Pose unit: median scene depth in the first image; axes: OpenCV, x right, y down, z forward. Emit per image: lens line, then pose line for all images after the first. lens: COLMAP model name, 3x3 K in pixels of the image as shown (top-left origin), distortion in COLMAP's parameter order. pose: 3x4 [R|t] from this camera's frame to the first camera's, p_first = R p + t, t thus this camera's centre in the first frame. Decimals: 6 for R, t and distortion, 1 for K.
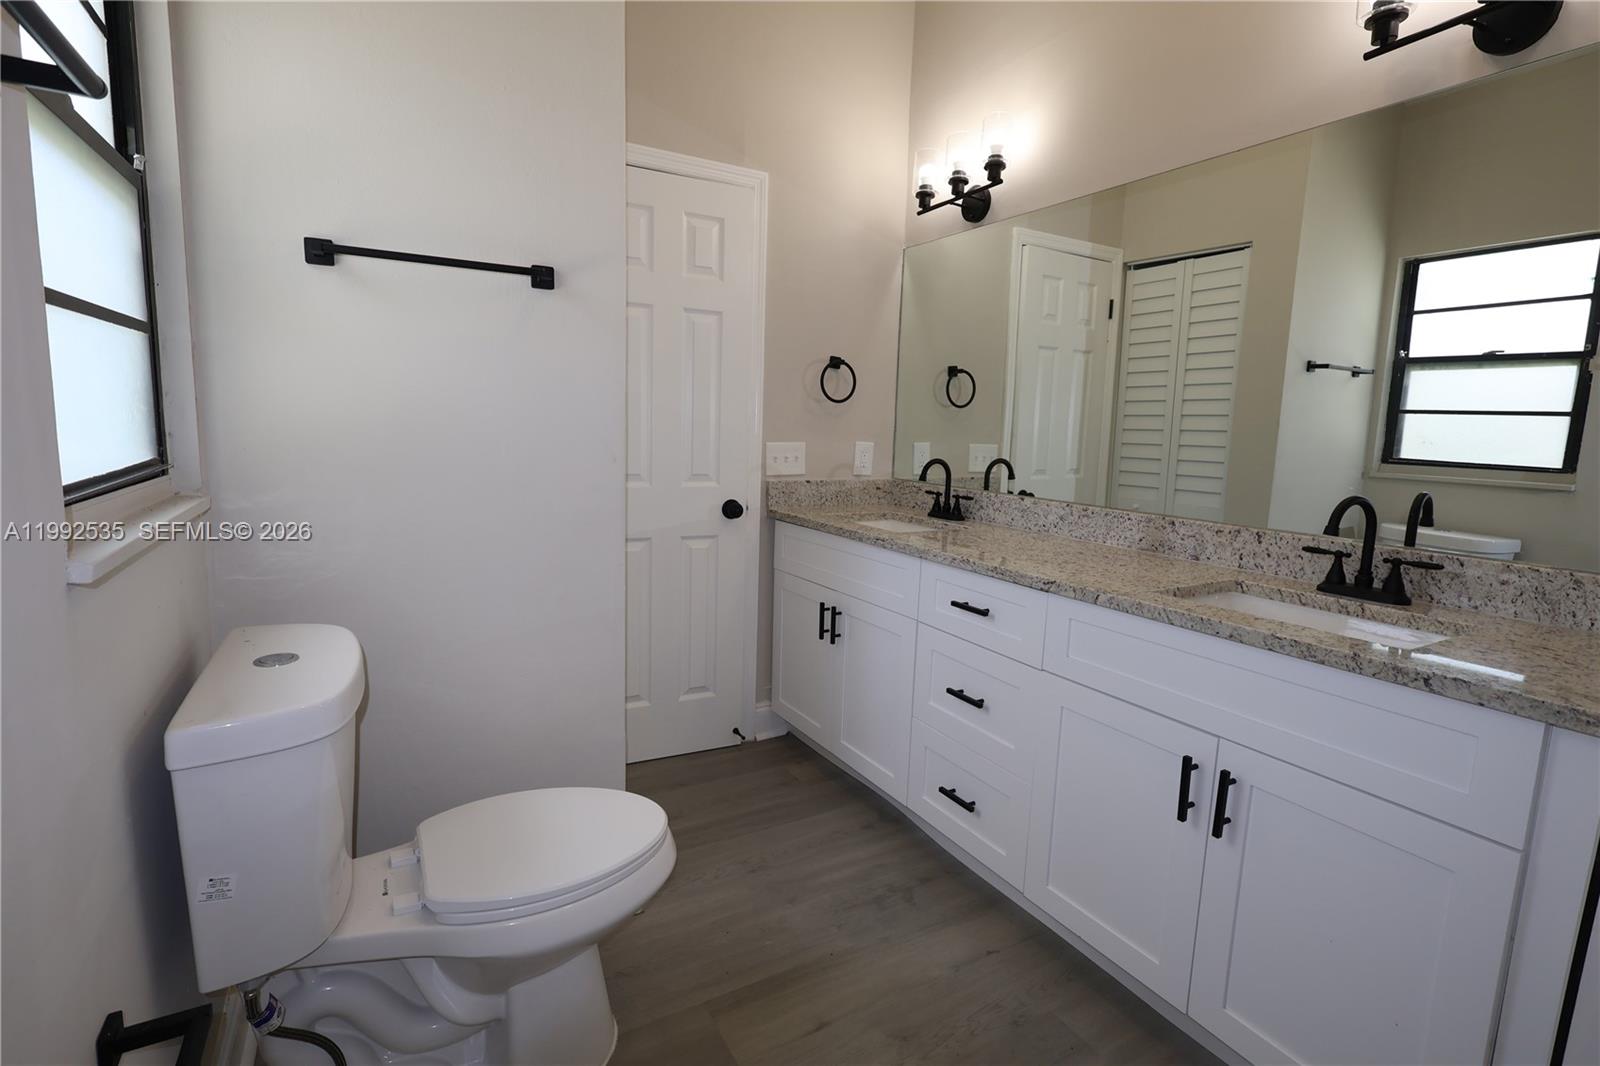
lens RADIAL K [[737.5, 0, 798.8], [0, 737.5, 527.5], [0, 0, 1]] dist [0.001671, 0.001606]
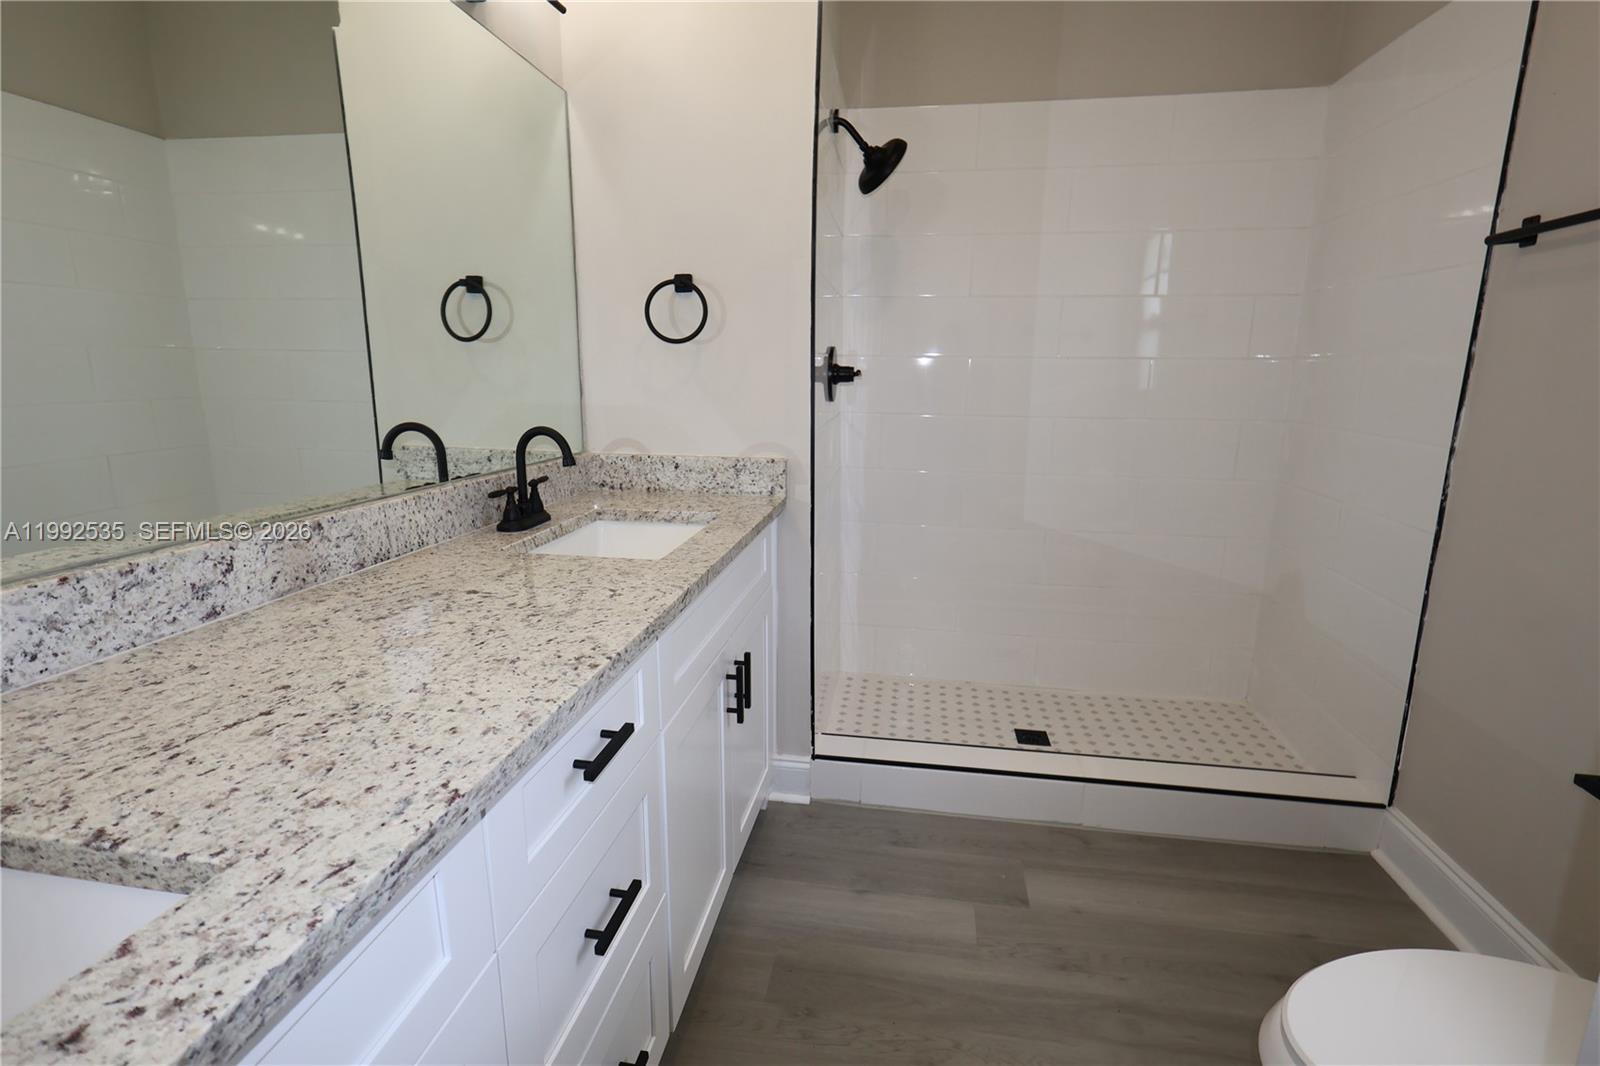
lens RADIAL K [[737.5, 0, 796.5], [0, 737.5, 529.4], [0, 0, 1]] dist [0.001671, 0.001606]
pose [[-0.776908, -0.152907, 0.610764, -0.126782], [0.069920, 0.943108, 0.325051, -0.163812], [-0.625719, 0.295239, -0.722017, 1.193697]]
